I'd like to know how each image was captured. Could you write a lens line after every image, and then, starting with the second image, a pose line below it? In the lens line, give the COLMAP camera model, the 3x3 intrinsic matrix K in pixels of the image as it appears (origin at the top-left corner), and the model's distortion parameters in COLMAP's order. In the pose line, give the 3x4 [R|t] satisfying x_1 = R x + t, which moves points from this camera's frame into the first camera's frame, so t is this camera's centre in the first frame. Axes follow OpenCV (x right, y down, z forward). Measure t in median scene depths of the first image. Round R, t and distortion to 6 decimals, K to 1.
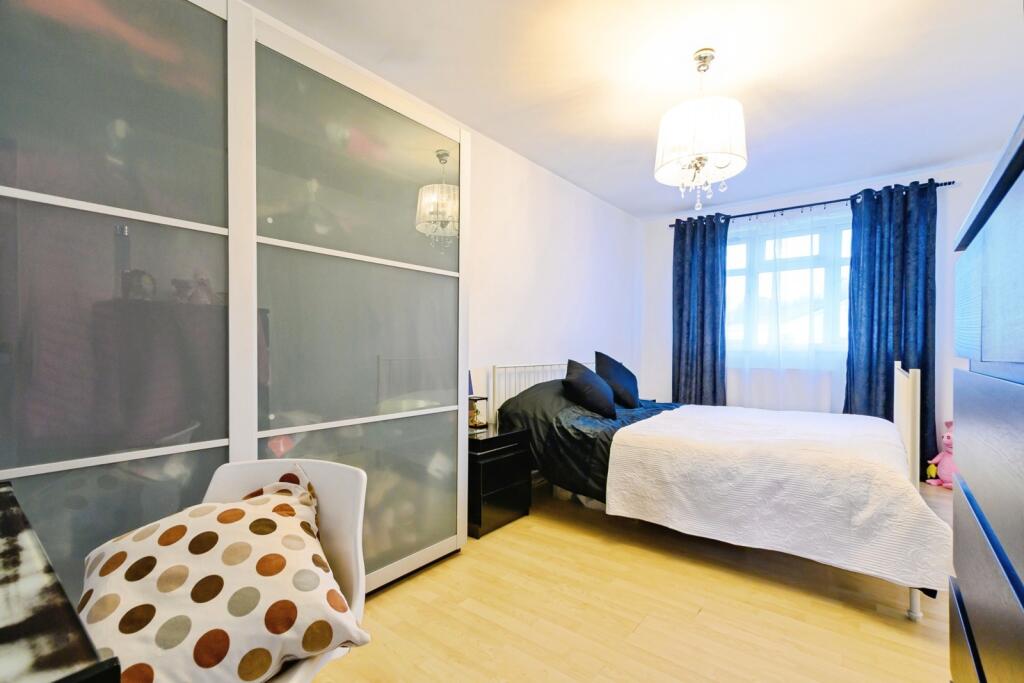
lens RADIAL K [[455.9, 0, 508.5], [0, 455.9, 354.2], [0, 0, 1]] dist [0.000976, 0.000235]
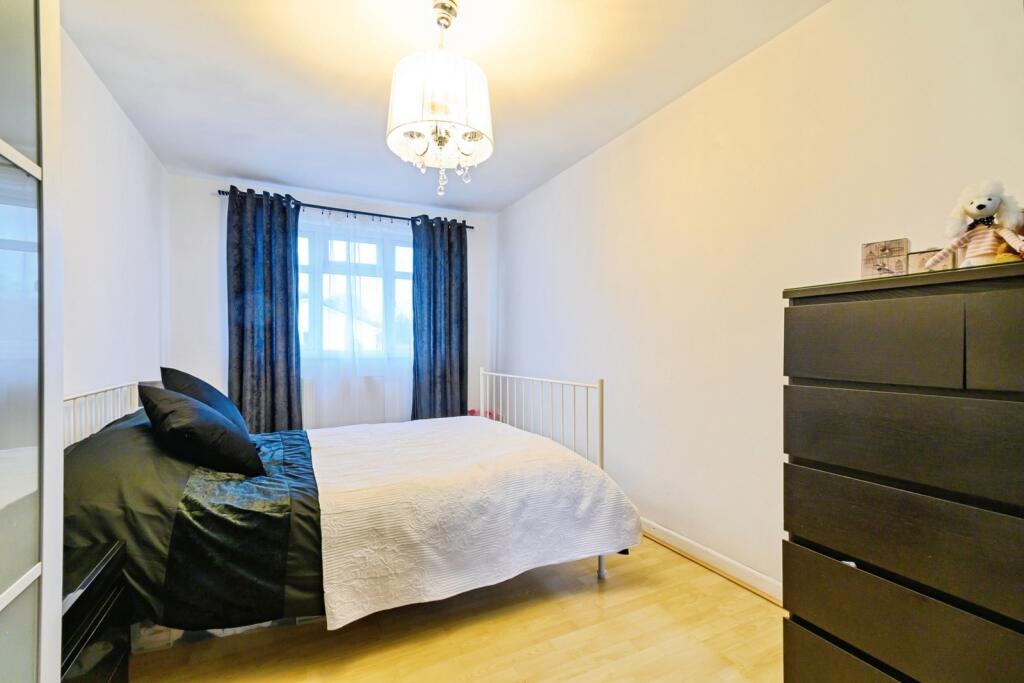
lens RADIAL K [[455.9, 0, 508.5], [0, 455.9, 354.2], [0, 0, 1]] dist [0.000976, 0.000235]
pose [[0.414558, -0.015743, 0.909887, -0.169303], [0.013098, 0.999850, 0.011332, -0.024663], [-0.909929, 0.007220, 0.414702, 0.341134]]
